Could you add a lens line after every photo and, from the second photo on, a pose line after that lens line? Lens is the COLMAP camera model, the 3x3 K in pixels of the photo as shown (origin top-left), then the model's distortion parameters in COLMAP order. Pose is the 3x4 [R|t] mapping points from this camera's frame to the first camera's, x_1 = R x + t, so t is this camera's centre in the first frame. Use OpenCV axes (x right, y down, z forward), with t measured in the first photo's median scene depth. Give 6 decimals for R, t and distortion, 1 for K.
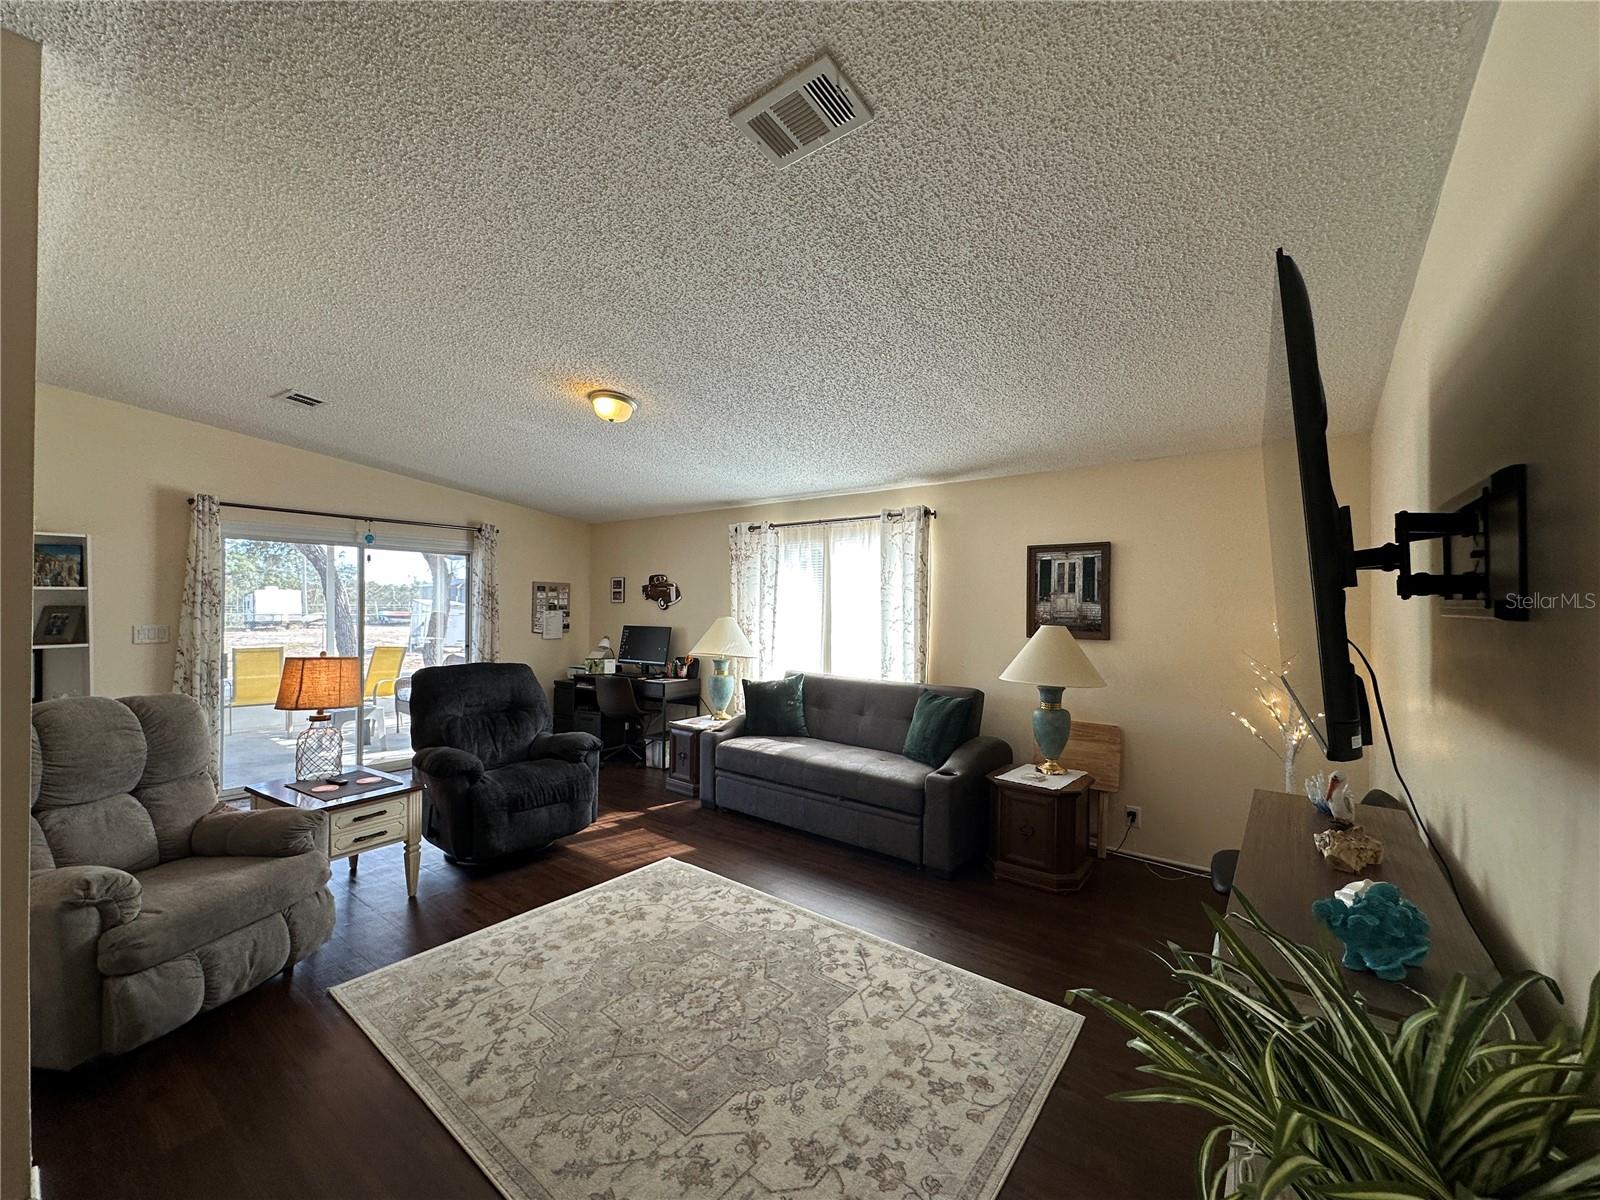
lens RADIAL K [[637.3, 0, 803.7], [0, 637.3, 603.0], [0, 0, 1]] dist [-0.004272, 0.000700]
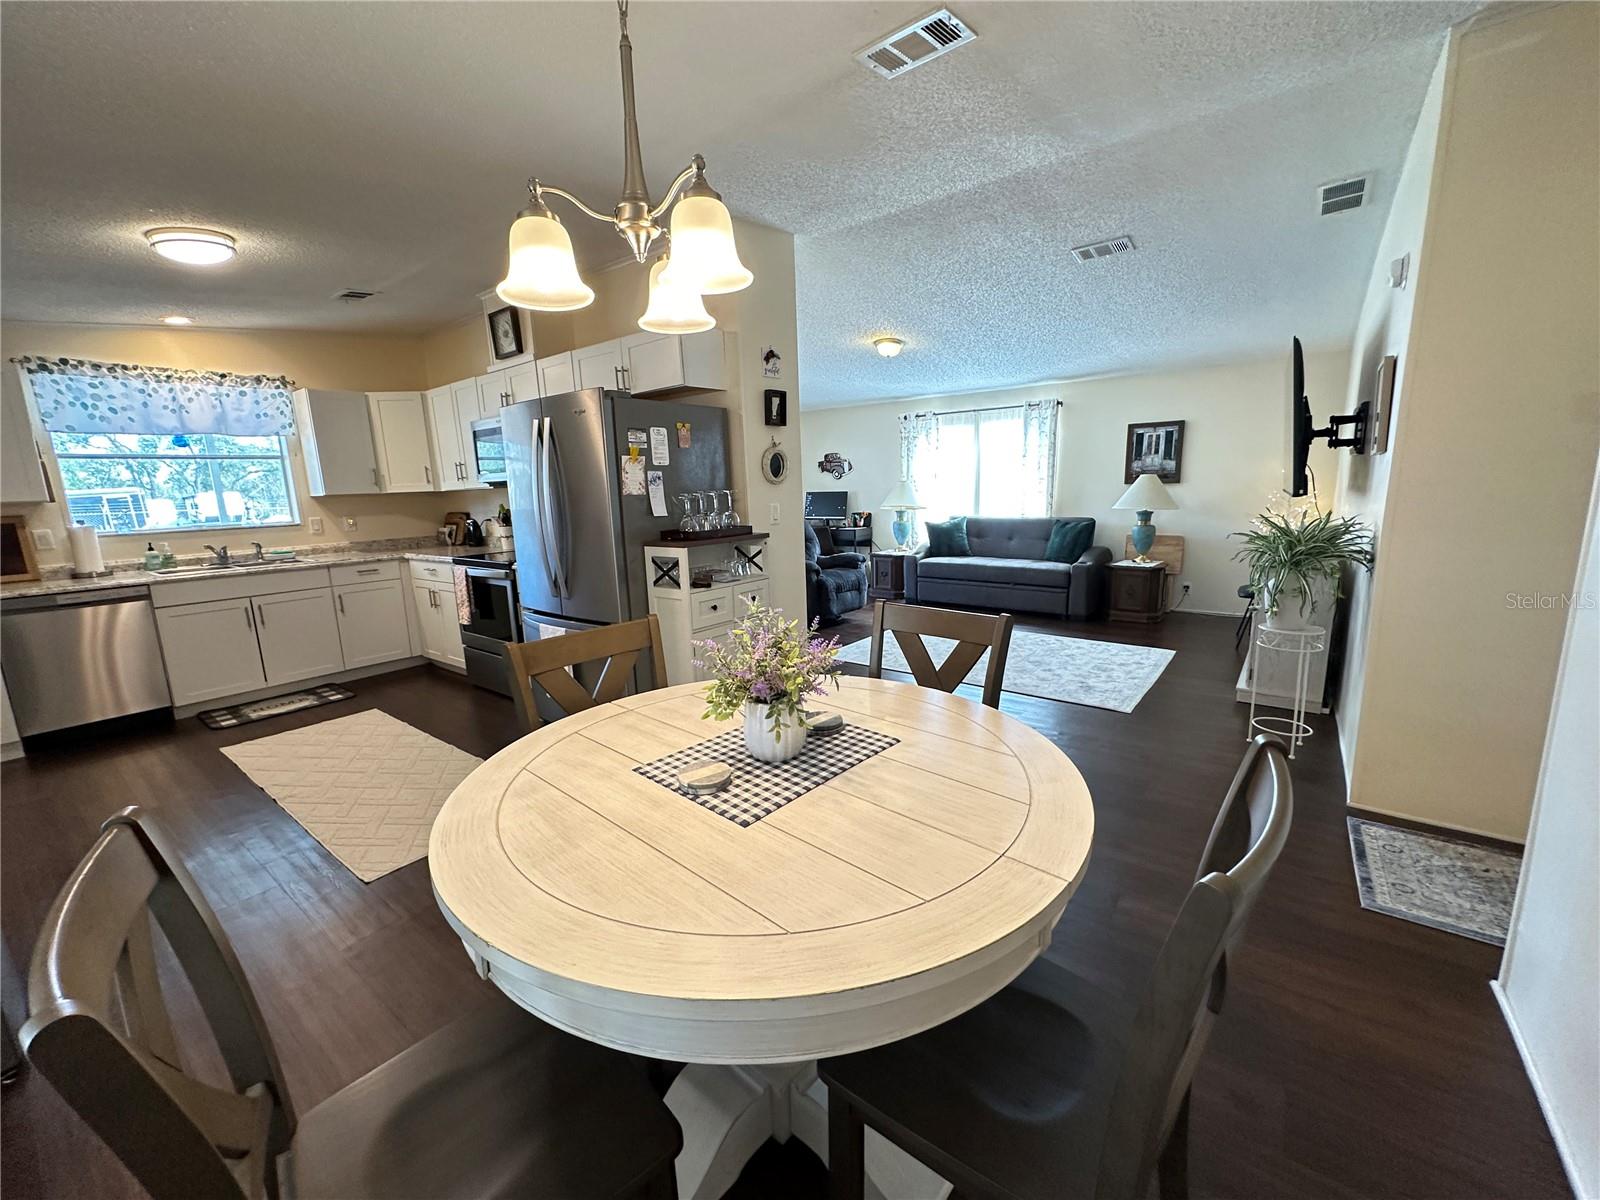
lens RADIAL K [[637.3, 0, 801.8], [0, 637.3, 604.2], [0, 0, 1]] dist [-0.004272, 0.000700]
pose [[0.999276, -0.035864, -0.012737, -0.443168], [0.037640, 0.980798, 0.191360, 0.013930], [0.005629, -0.191701, 0.981437, -0.614907]]
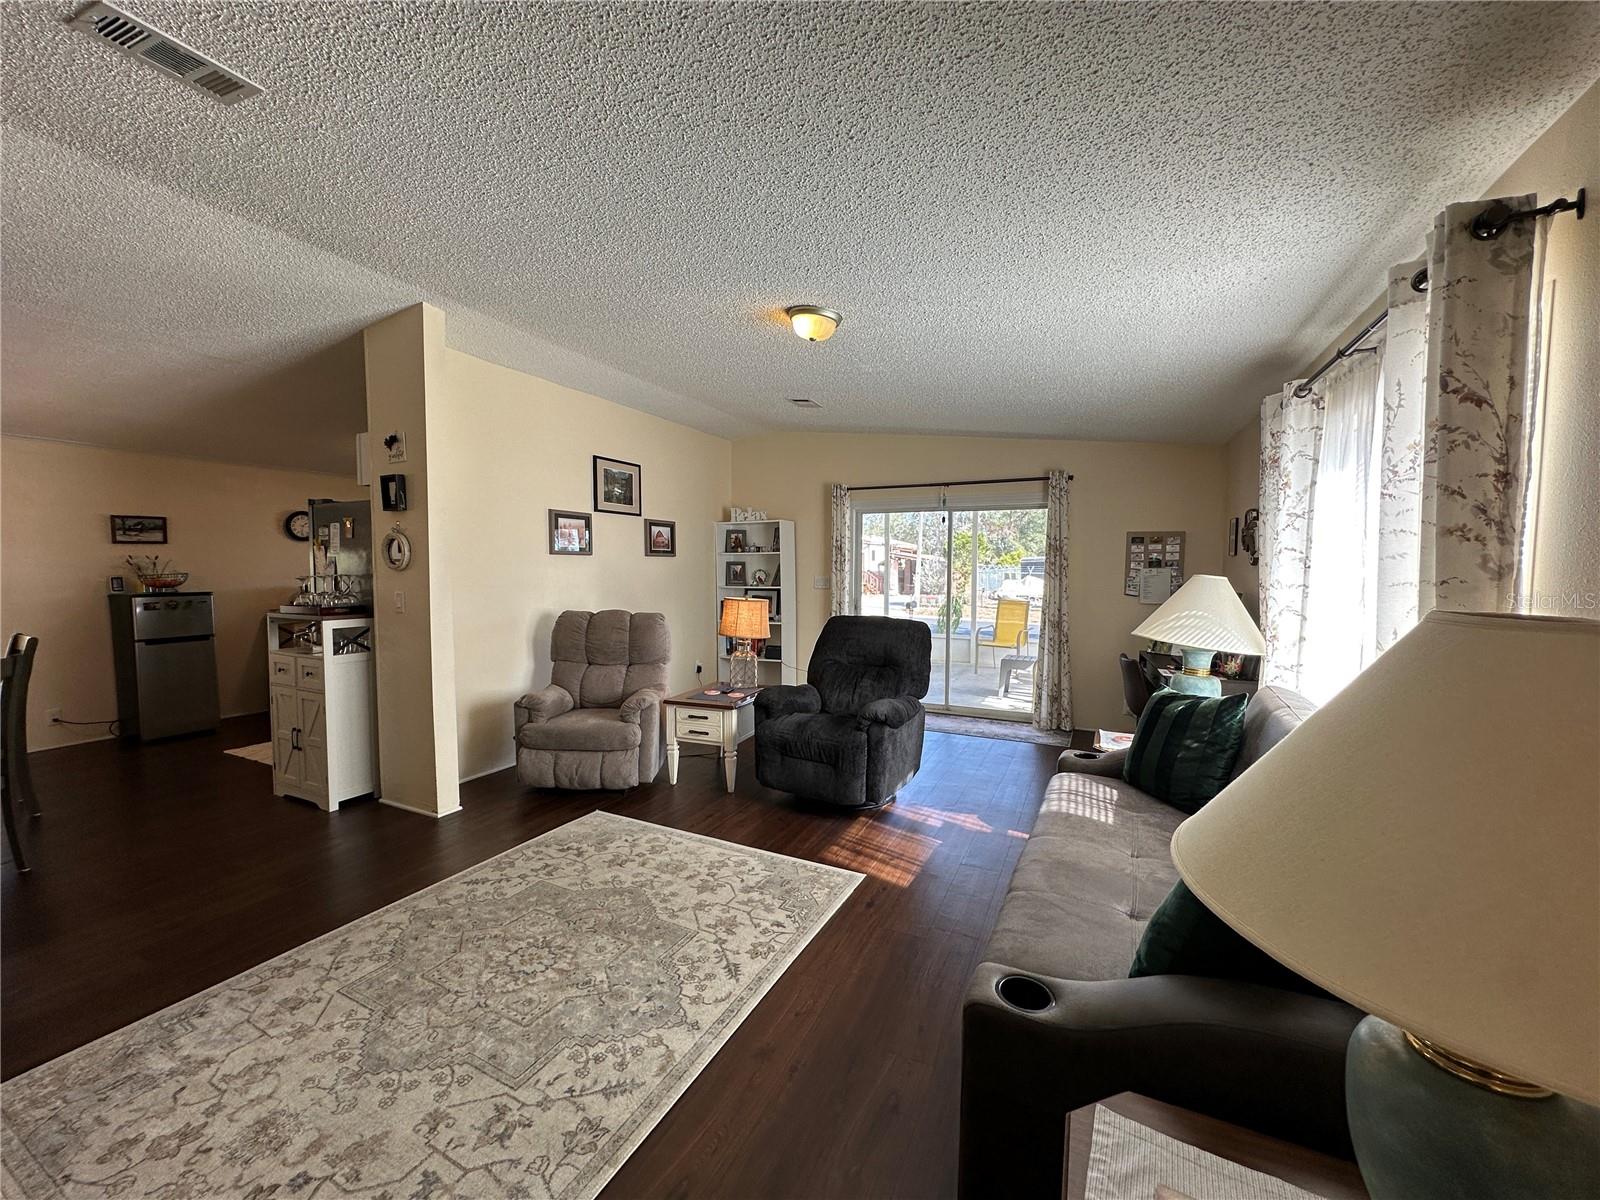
lens RADIAL K [[637.3, 0, 797.0], [0, 637.3, 601.9], [0, 0, 1]] dist [-0.004272, 0.000700]
pose [[0.187410, 0.048811, -0.981068, 0.467938], [0.004197, 0.998716, 0.050491, 0.019613], [0.982273, -0.013580, 0.186964, 0.685398]]
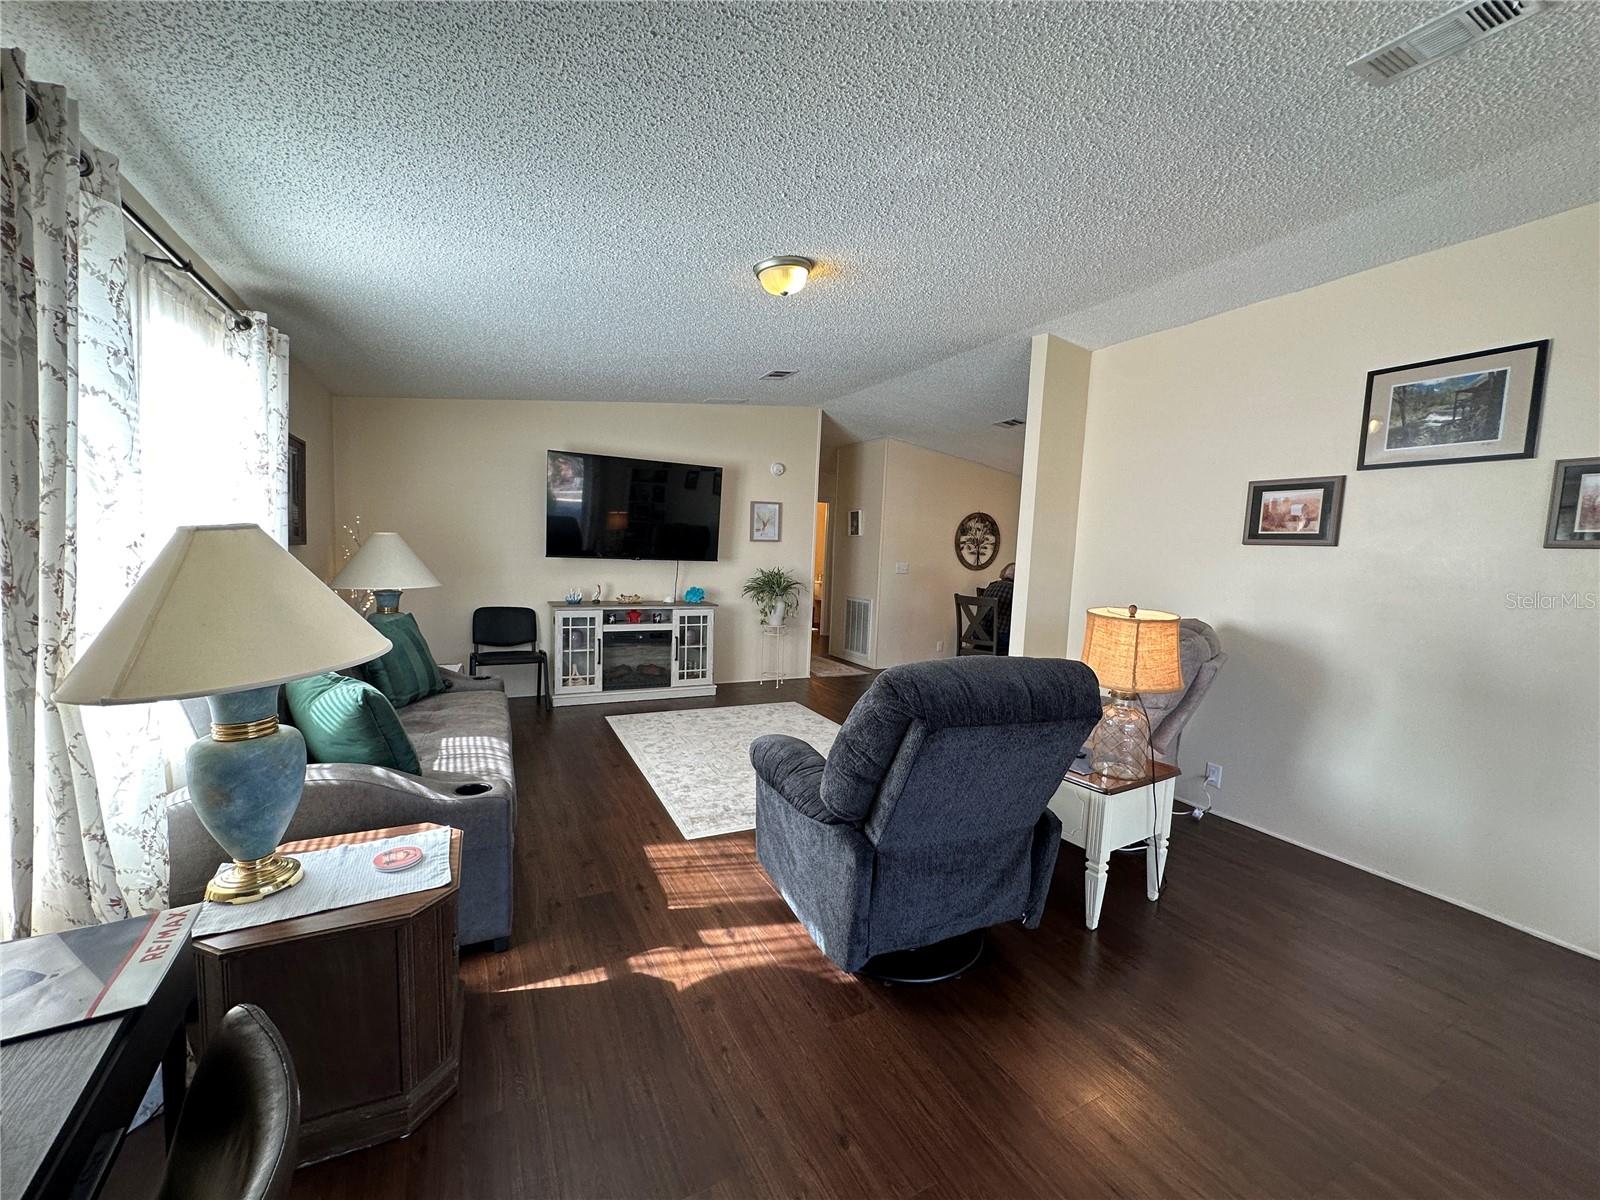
lens RADIAL K [[637.3, 0, 797.9], [0, 637.3, 606.8], [0, 0, 1]] dist [-0.004272, 0.000700]
pose [[-0.897291, -0.084794, 0.433220, -0.584959], [-0.051234, 0.994750, 0.088585, 0.025828], [-0.438457, 0.057291, -0.896924, 1.454964]]
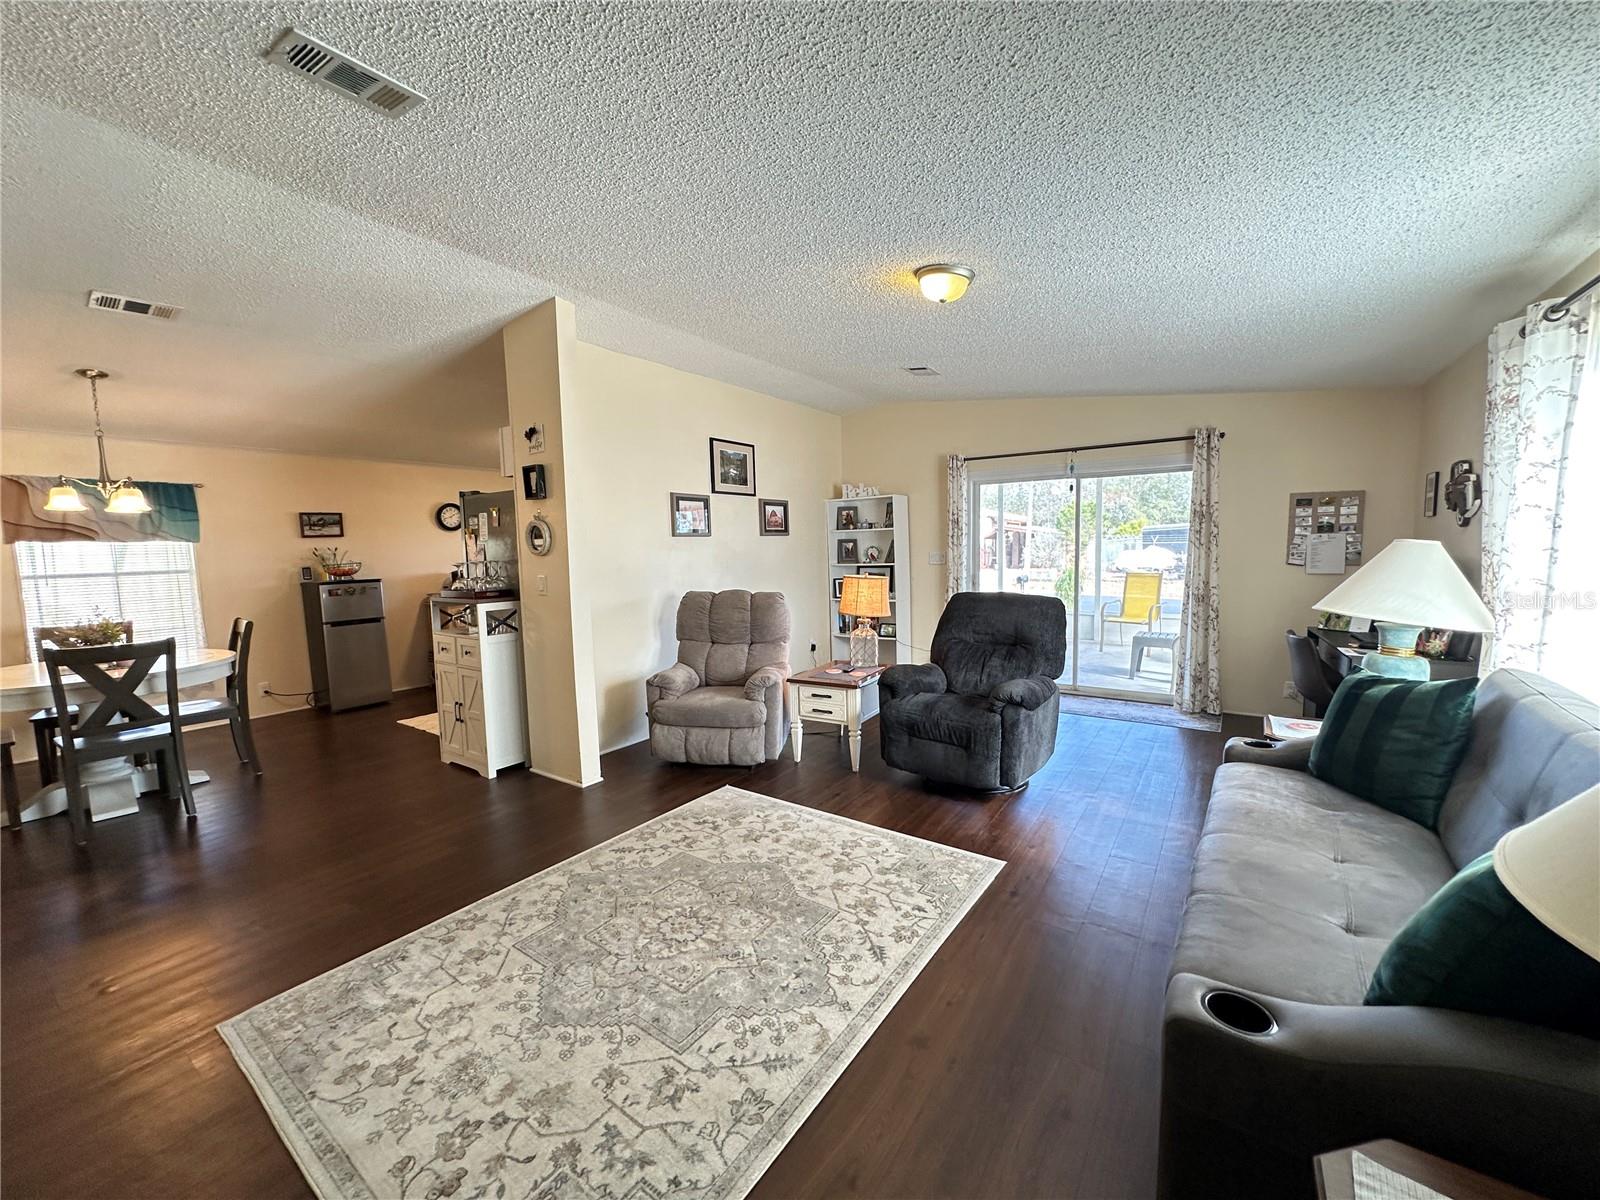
lens RADIAL K [[637.3, 0, 796.7], [0, 637.3, 602.4], [0, 0, 1]] dist [-0.004272, 0.000700]
pose [[0.033646, 0.083305, -0.995956, 0.449043], [0.029407, 0.996006, 0.084303, 0.018680], [0.999001, -0.032124, 0.031062, 0.653798]]
